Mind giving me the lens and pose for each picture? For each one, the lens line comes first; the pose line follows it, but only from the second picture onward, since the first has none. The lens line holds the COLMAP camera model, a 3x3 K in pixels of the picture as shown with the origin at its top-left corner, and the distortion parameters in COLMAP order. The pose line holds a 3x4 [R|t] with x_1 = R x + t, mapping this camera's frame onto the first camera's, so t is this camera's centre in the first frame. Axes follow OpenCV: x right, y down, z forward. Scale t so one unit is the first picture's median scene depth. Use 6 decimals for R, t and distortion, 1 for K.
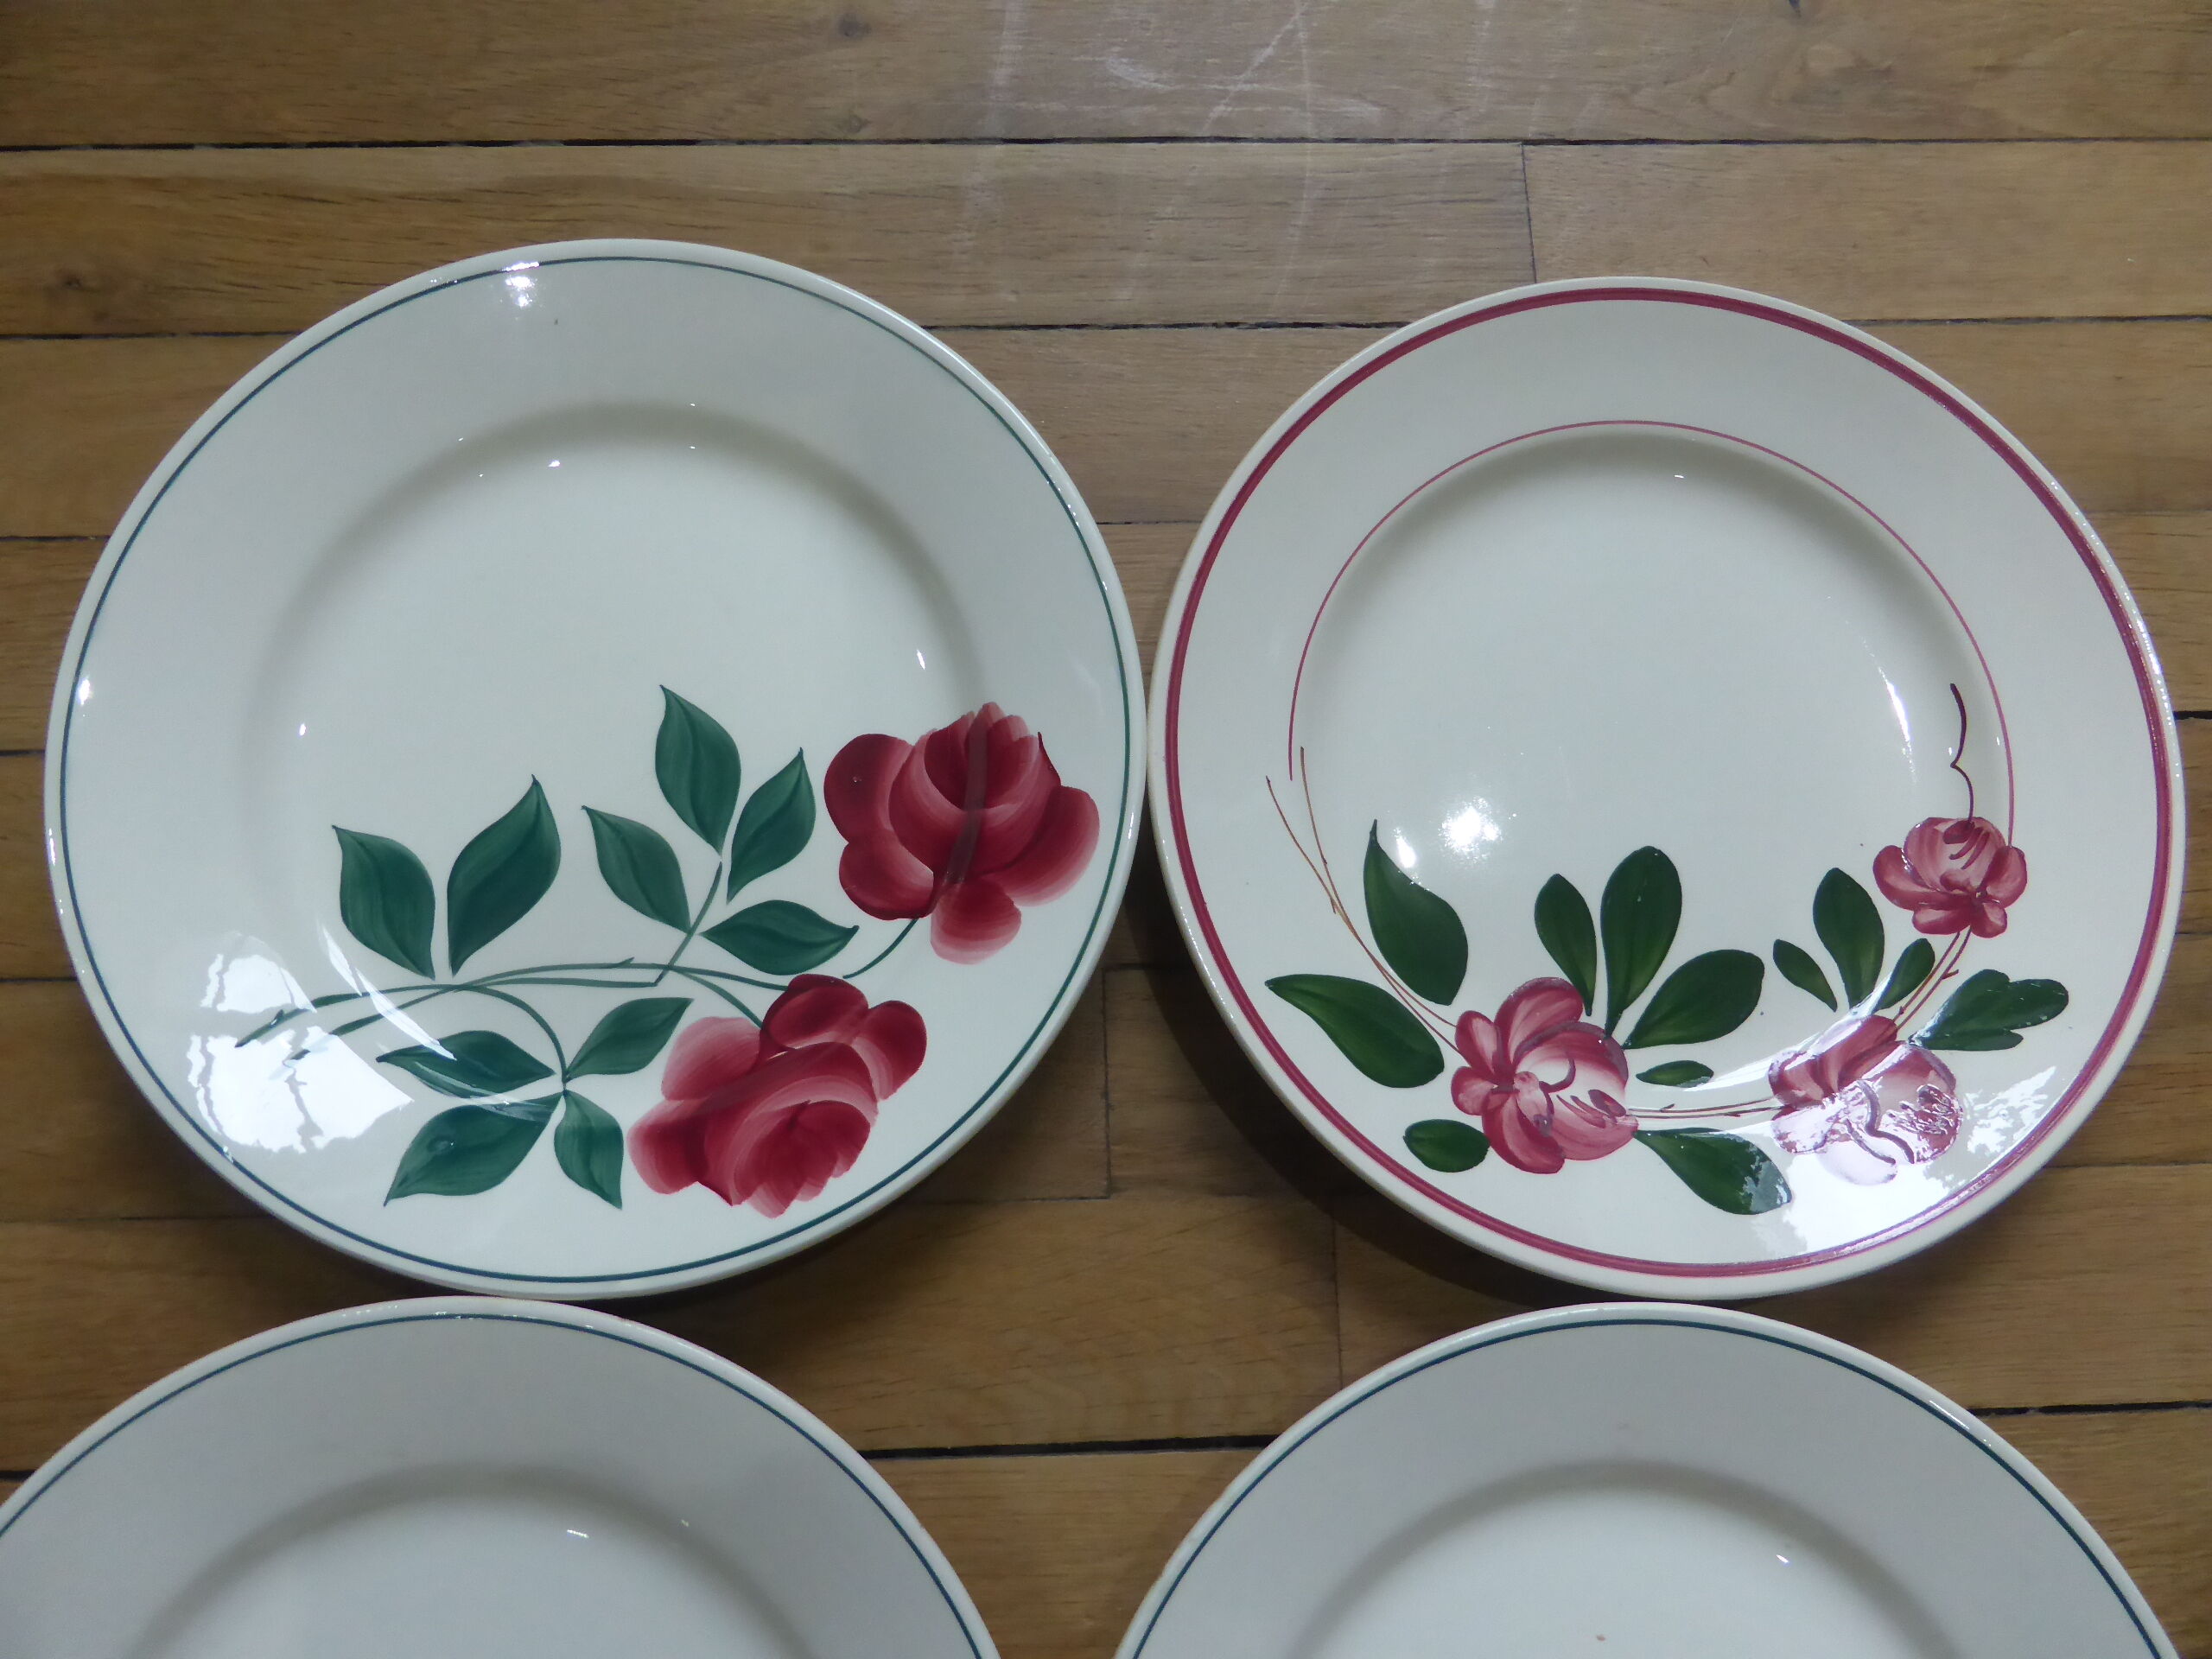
lens RADIAL K [[1609.6, 0, 1106.0], [0, 1609.6, 829.5], [0, 0, 1]] dist [-0.066401, 0.037476]
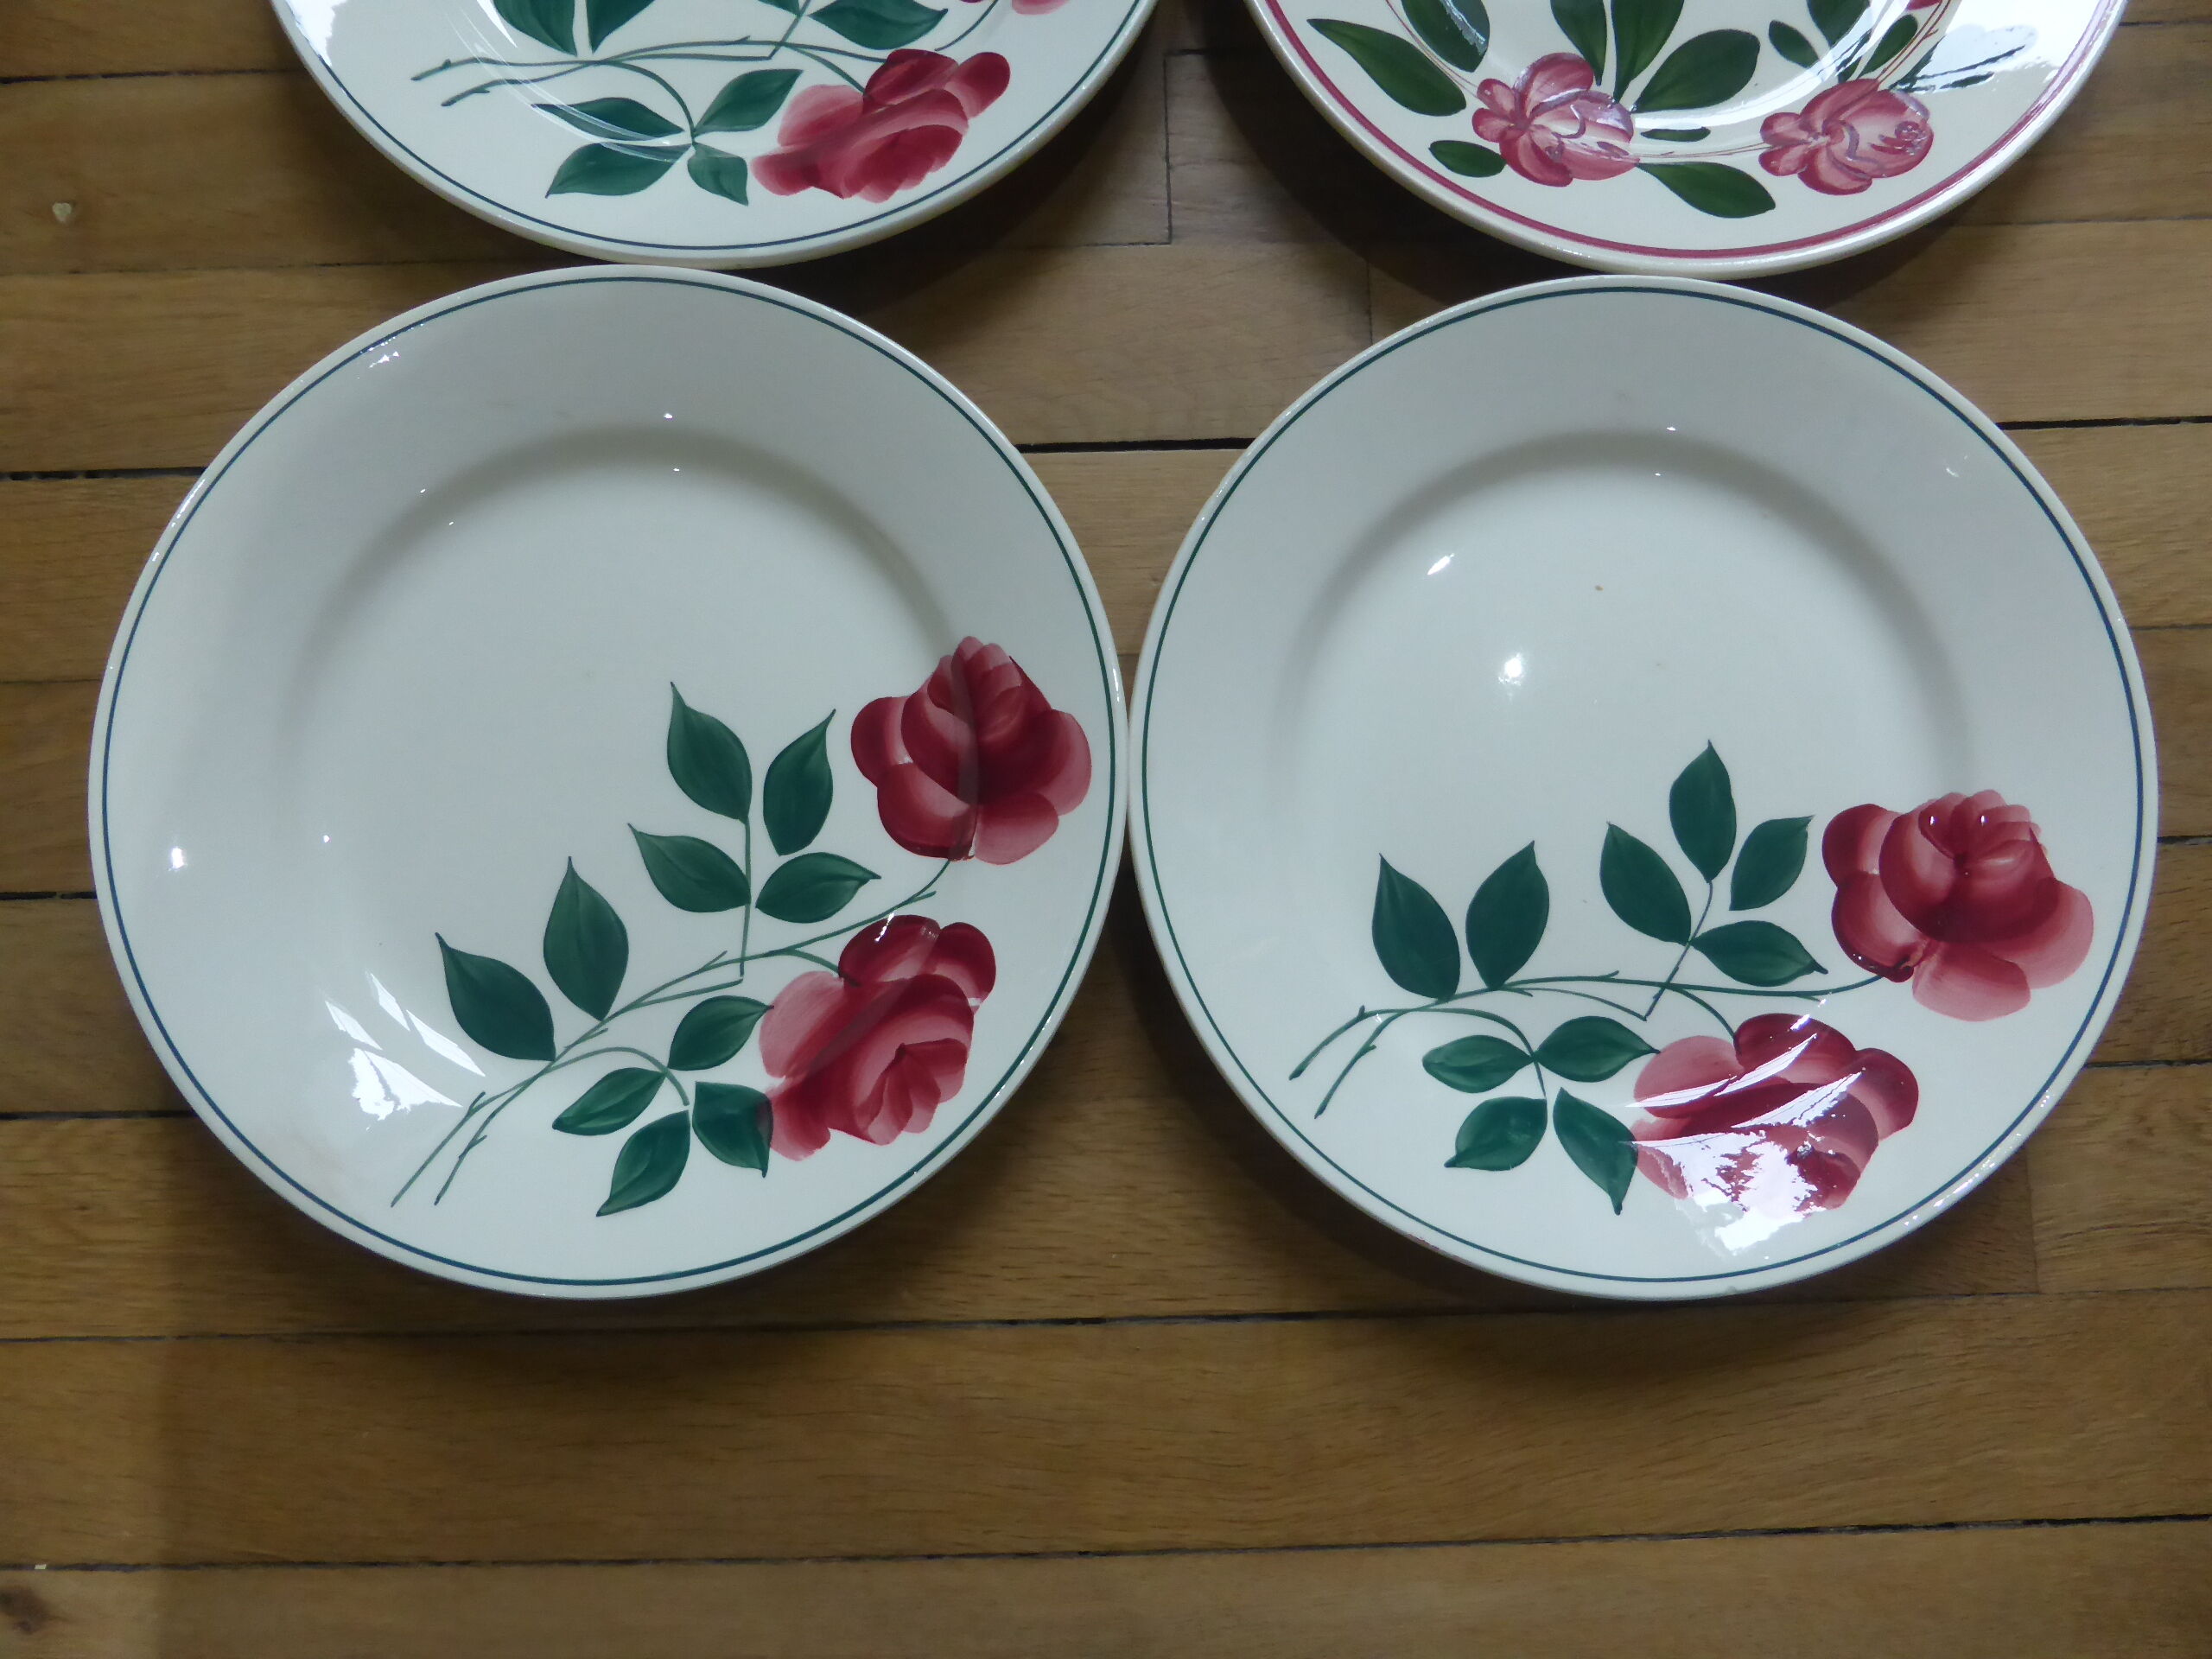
lens RADIAL K [[1609.6, 0, 1106.0], [0, 1609.6, 829.5], [0, 0, 1]] dist [-0.066401, 0.037476]
pose [[0.999412, -0.000851, -0.034270, -0.005003], [0.004971, 0.992723, 0.120320, 0.509681], [0.033918, -0.120419, 0.992144, -0.175217]]
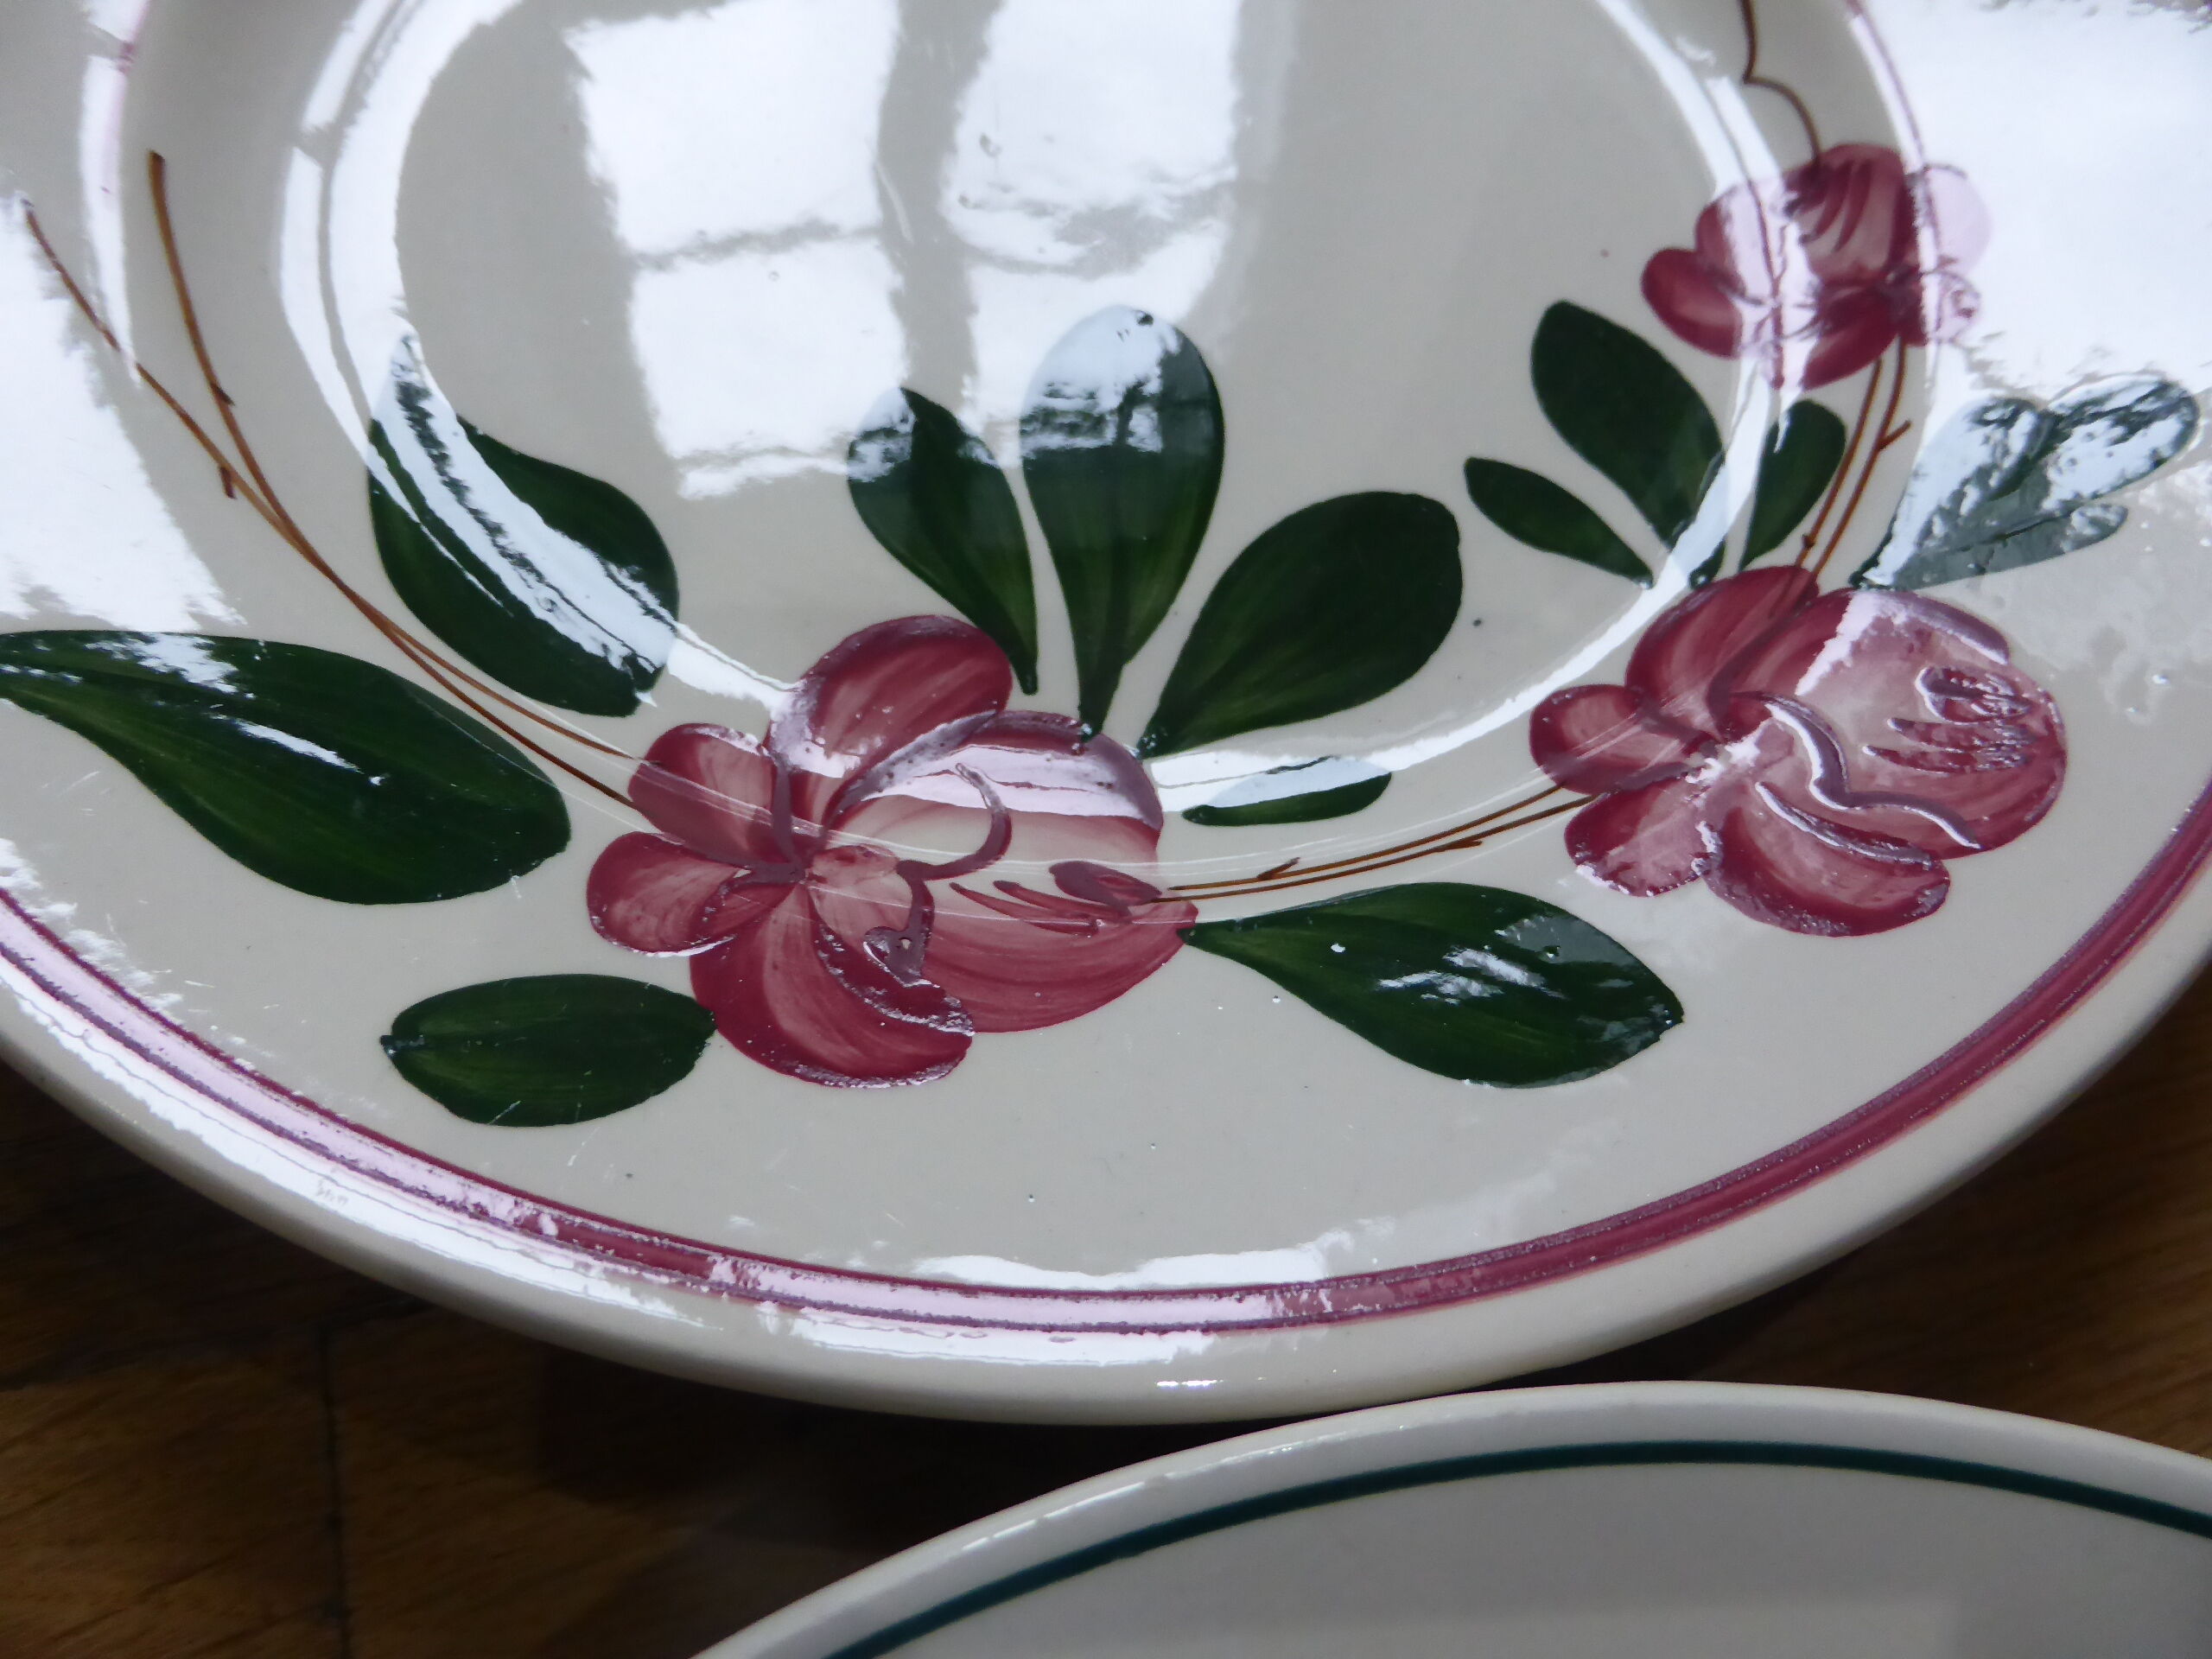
lens RADIAL K [[1609.6, 0, 1106.0], [0, 1609.6, 829.5], [0, 0, 1]] dist [-0.066401, 0.037476]
pose [[0.971705, -0.164000, 0.169981, 0.256950], [0.195055, 0.963010, -0.185916, 0.223209], [-0.133204, 0.213811, 0.967751, 0.663455]]
